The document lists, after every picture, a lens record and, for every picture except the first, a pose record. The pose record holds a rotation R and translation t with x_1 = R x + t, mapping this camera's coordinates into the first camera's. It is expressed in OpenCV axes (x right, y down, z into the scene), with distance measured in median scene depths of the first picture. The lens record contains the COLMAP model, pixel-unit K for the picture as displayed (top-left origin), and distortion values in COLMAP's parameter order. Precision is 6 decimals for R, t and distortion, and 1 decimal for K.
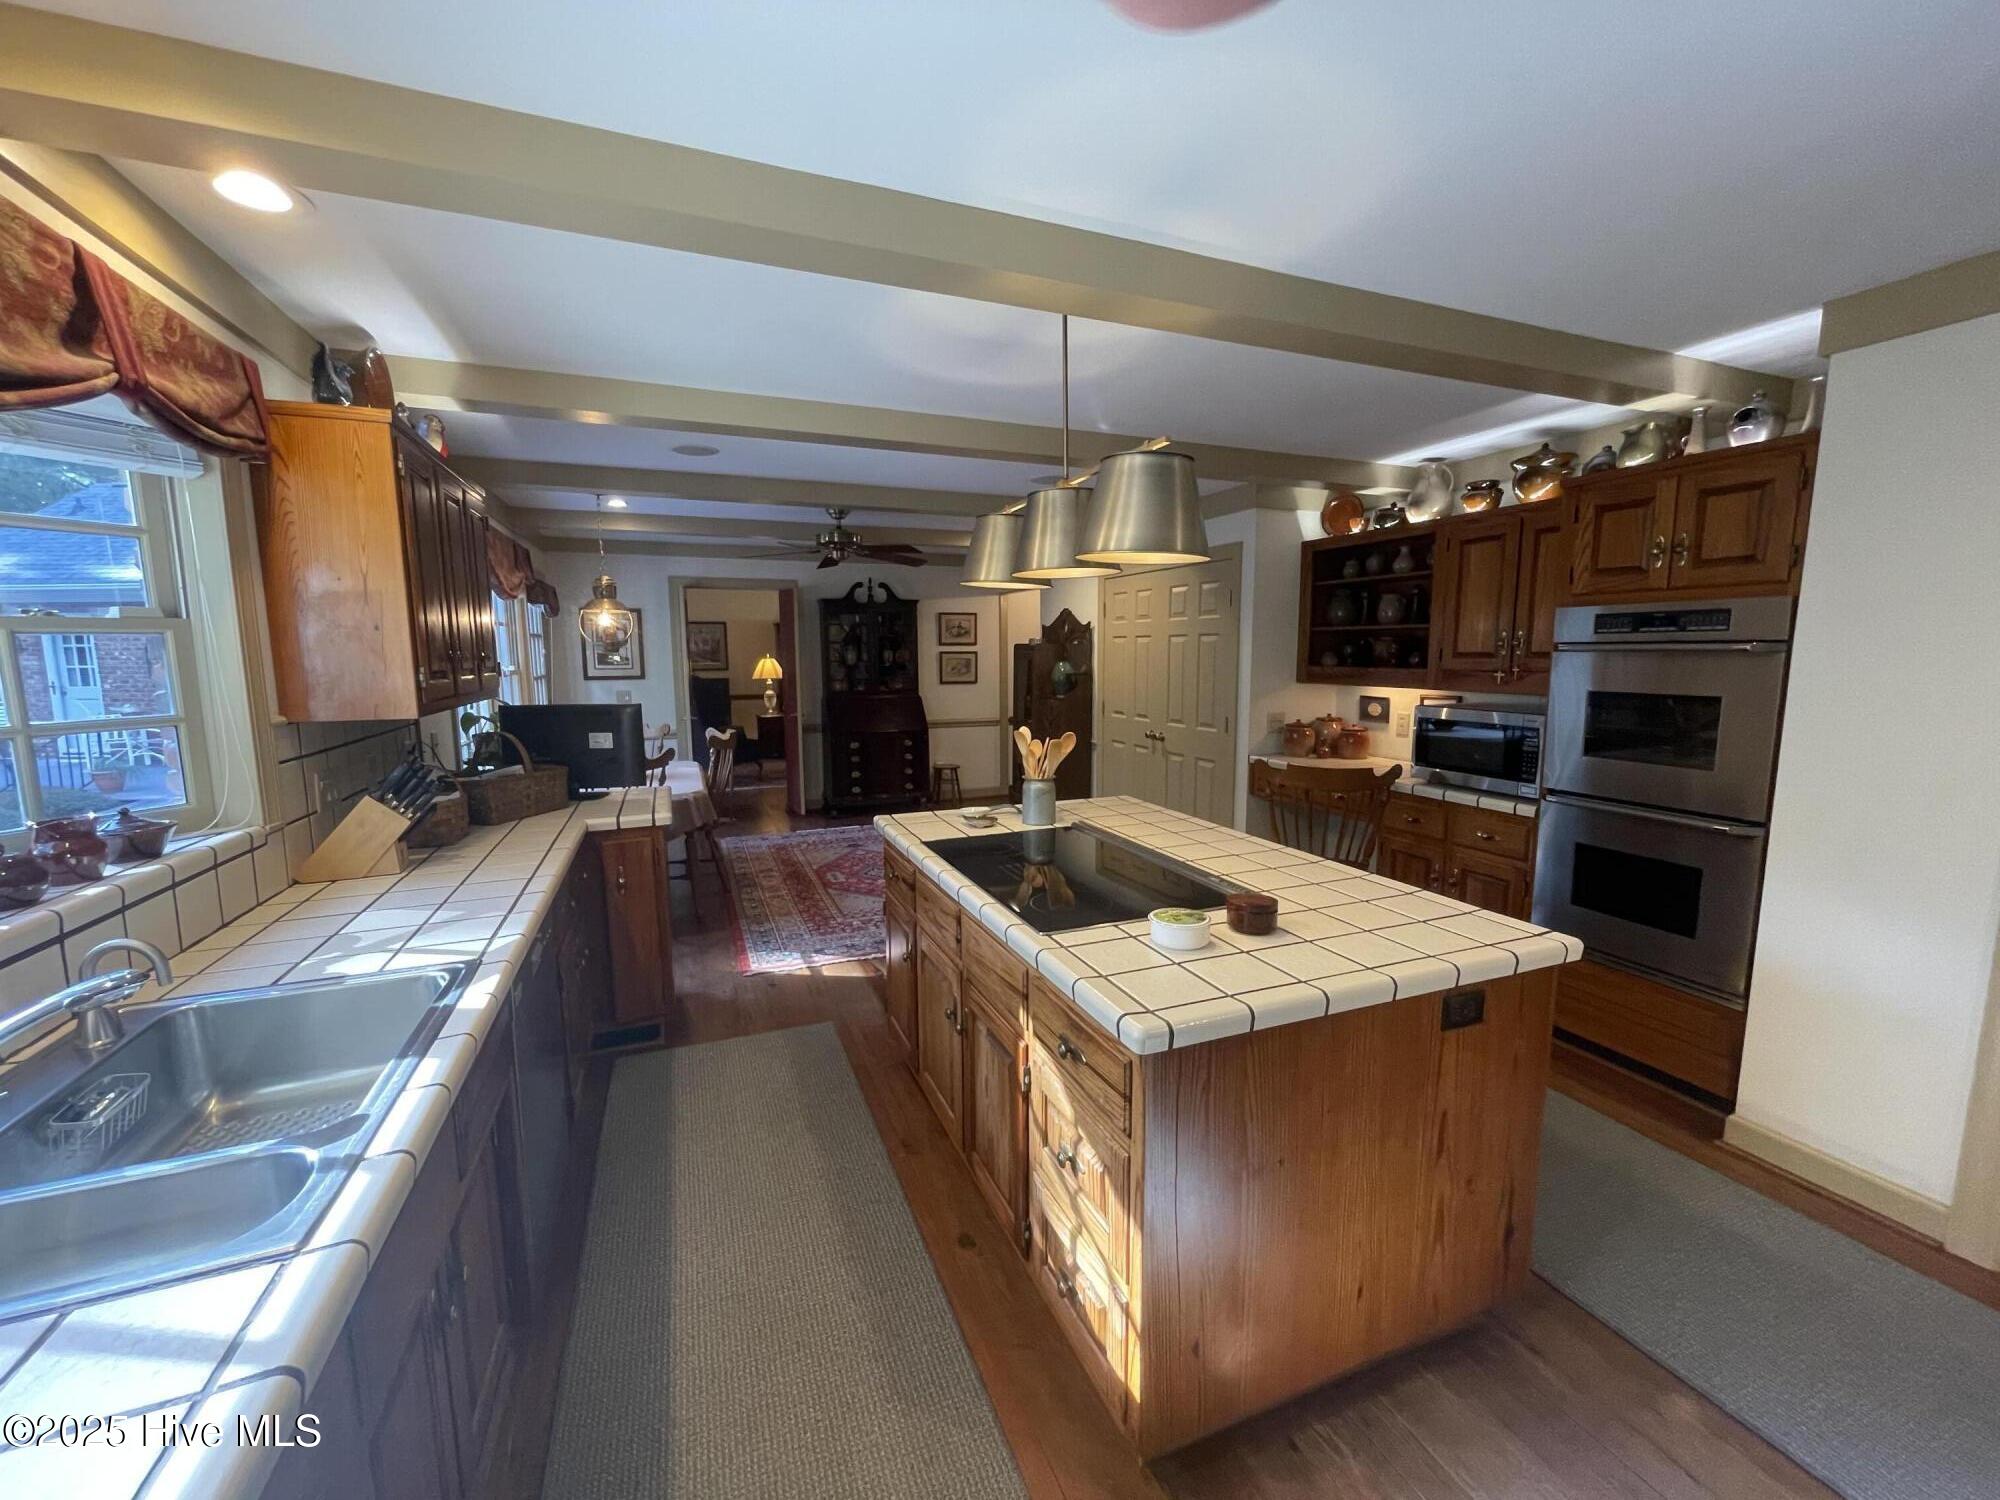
lens RADIAL K [[801.3, 0, 1000.0], [0, 801.3, 750.0], [0, 0, 1]] dist [-0.001367, -0.000470]
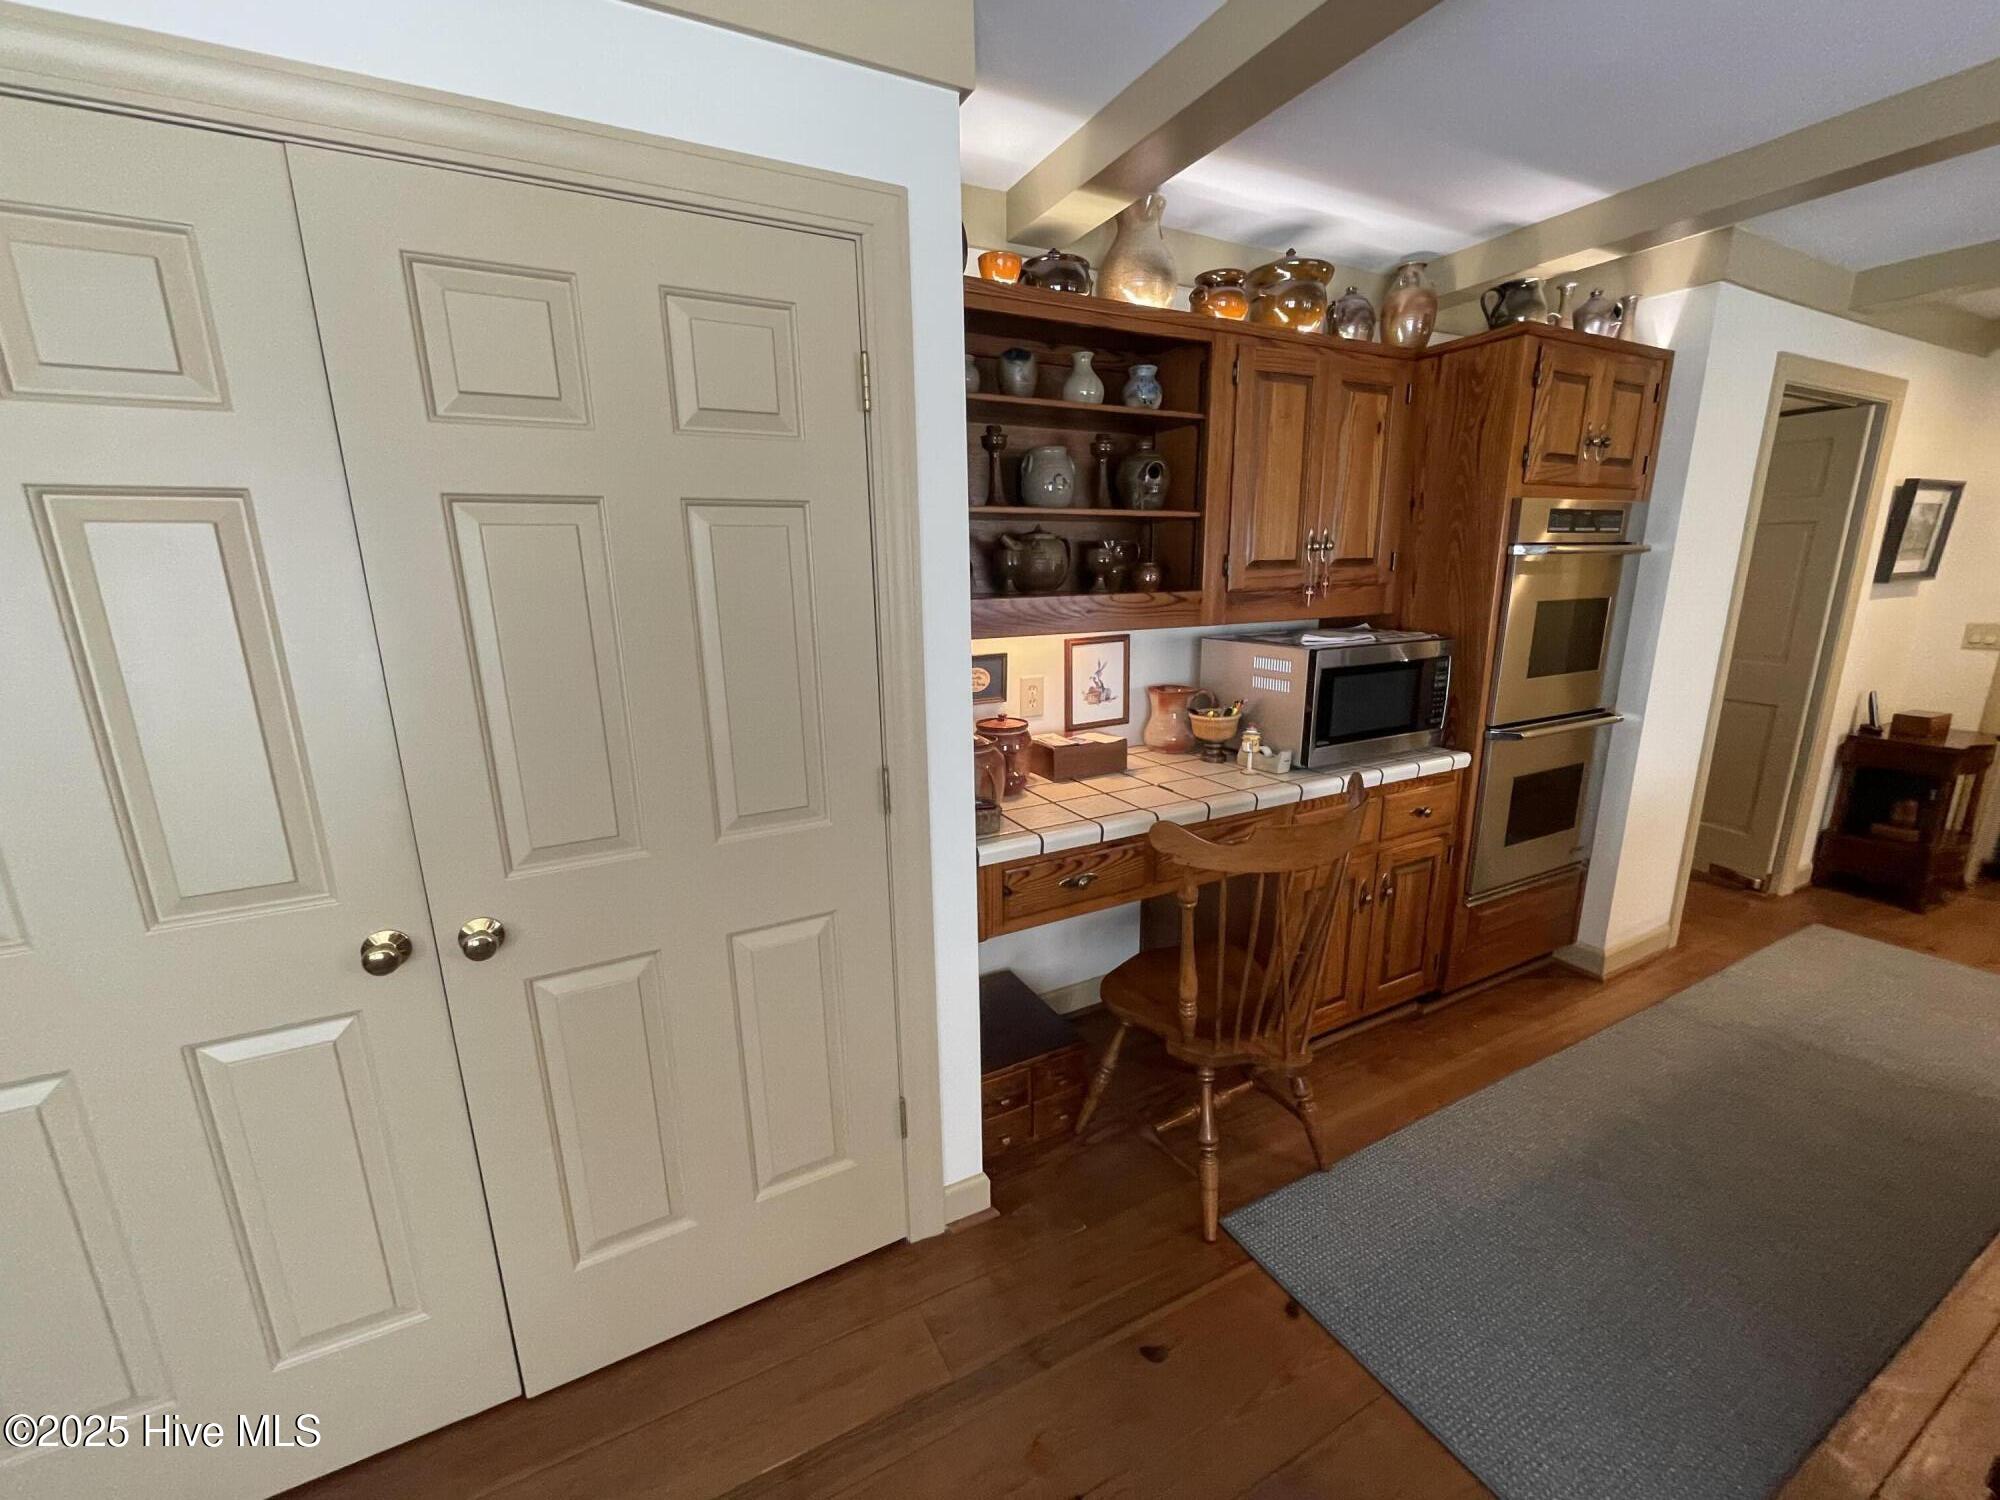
lens RADIAL K [[801.3, 0, 1000.0], [0, 801.3, 750.0], [0, 0, 1]] dist [-0.001367, -0.000470]
pose [[-0.105955, -0.225707, 0.968416, -0.057656], [0.138112, 0.961118, 0.239117, -0.186075], [-0.984733, 0.159085, -0.070663, 1.498120]]
